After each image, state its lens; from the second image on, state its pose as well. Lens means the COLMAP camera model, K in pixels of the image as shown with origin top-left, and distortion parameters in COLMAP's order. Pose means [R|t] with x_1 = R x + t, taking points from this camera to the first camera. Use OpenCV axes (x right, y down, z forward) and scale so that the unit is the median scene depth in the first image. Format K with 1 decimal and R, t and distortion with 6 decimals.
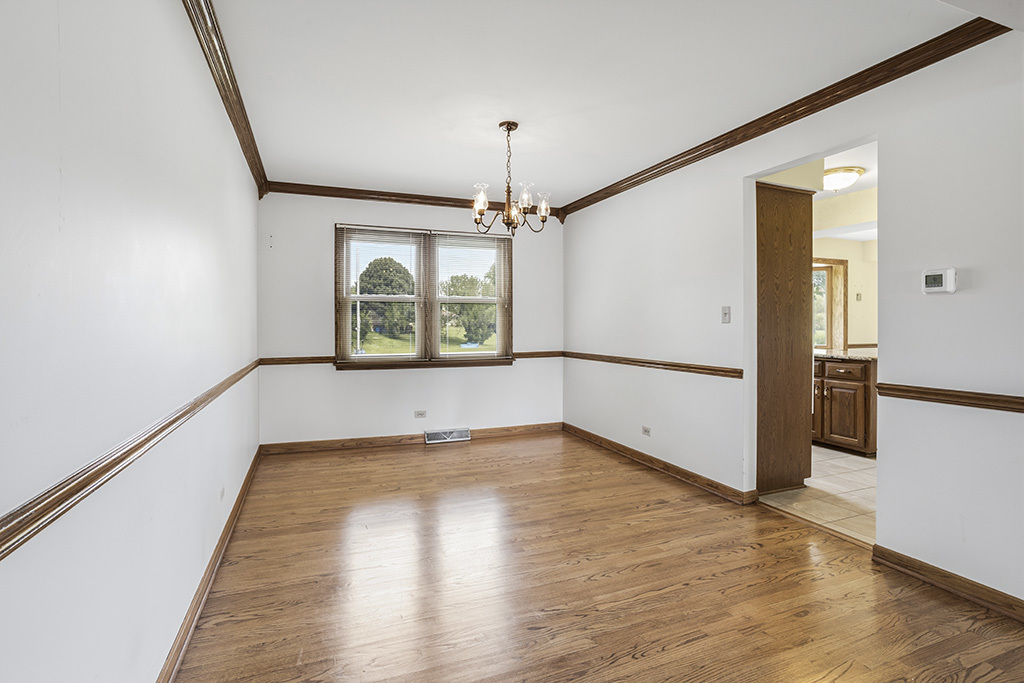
lens RADIAL K [[499.0, 0, 509.5], [0, 499.0, 330.5], [0, 0, 1]] dist [-0.036401, 0.019041]
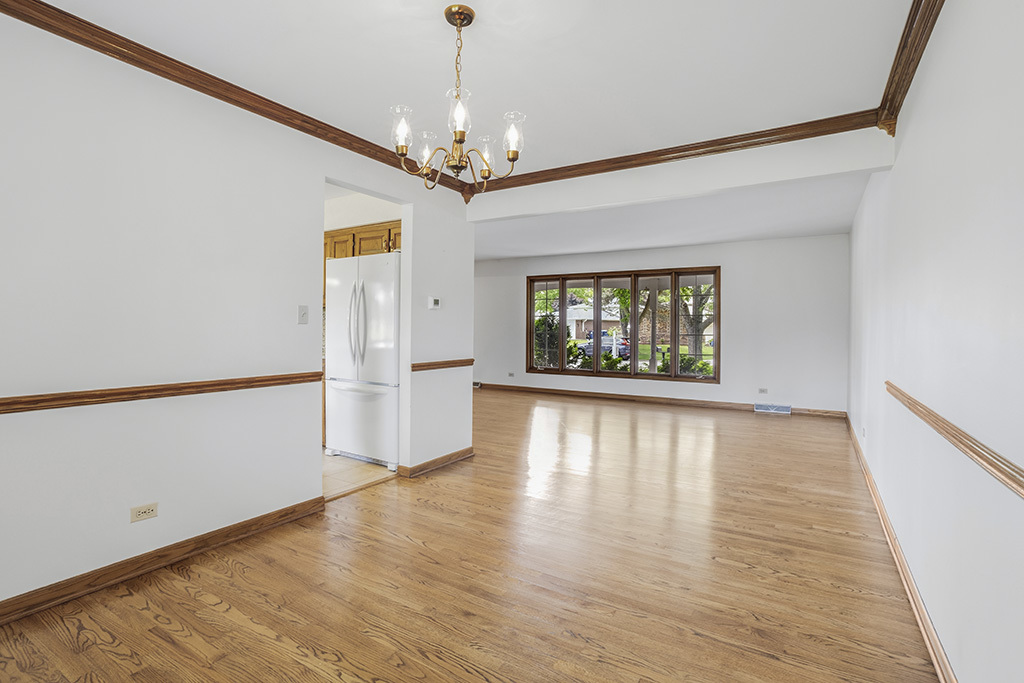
lens RADIAL K [[499.0, 0, 504.5], [0, 499.0, 335.0], [0, 0, 1]] dist [-0.036401, 0.019041]
pose [[-0.586424, -0.013866, 0.809885, -0.545723], [0.002235, 0.999822, 0.018736, -0.011562], [-0.810001, 0.012797, -0.586289, 1.309269]]
